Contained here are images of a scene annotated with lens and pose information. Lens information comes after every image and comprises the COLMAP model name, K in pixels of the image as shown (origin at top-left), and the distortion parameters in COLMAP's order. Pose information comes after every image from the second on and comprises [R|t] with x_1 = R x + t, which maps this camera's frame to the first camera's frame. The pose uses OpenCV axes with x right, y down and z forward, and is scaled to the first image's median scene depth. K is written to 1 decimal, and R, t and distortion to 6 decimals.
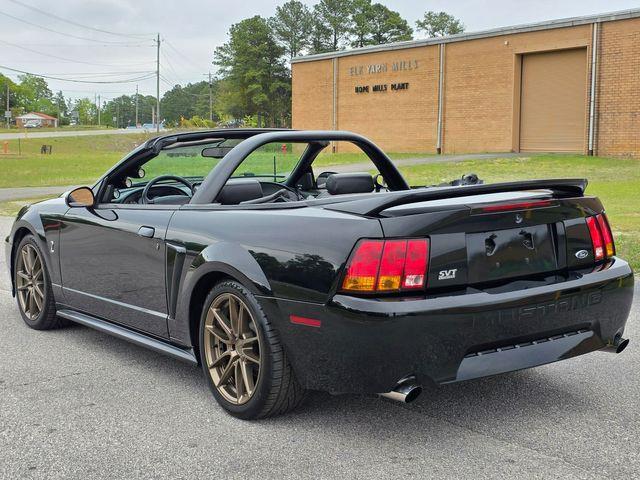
lens RADIAL K [[999.0, 0, 328.2], [0, 999.0, 239.2], [0, 0, 1]] dist [0.101611, -0.166487]
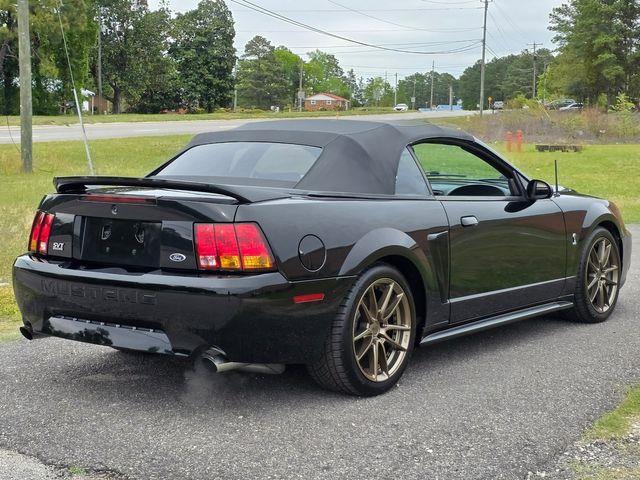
lens RADIAL K [[1121.4, 0, 308.7], [0, 1121.4, 229.2], [0, 0, 1]] dist [0.130172, -0.199992]
pose [[0.958333, 0.031831, -0.283873, -0.131368], [-0.033156, 0.999450, 0.000140, -0.034491], [0.283721, 0.009278, 0.958862, 0.298319]]
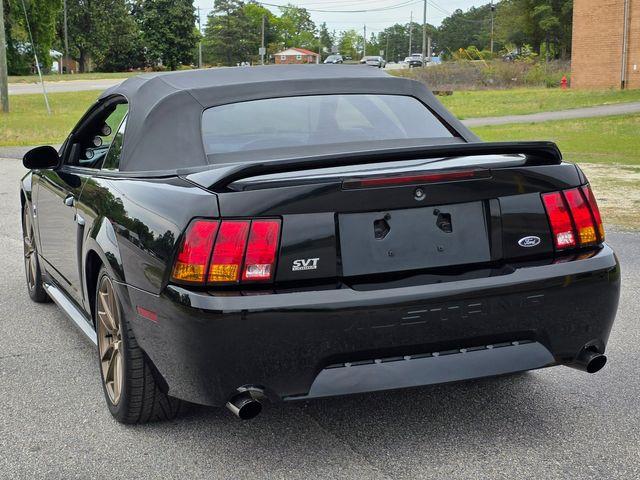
lens RADIAL K [[1165.5, 0, 258.8], [0, 1165.5, 241.3], [0, 0, 1]] dist [0.145022, -0.320746]
pose [[0.950087, 0.027705, -0.310752, 0.034637], [-0.014645, 0.998912, 0.044279, -0.002228], [0.311641, -0.037518, 0.949459, 0.009501]]
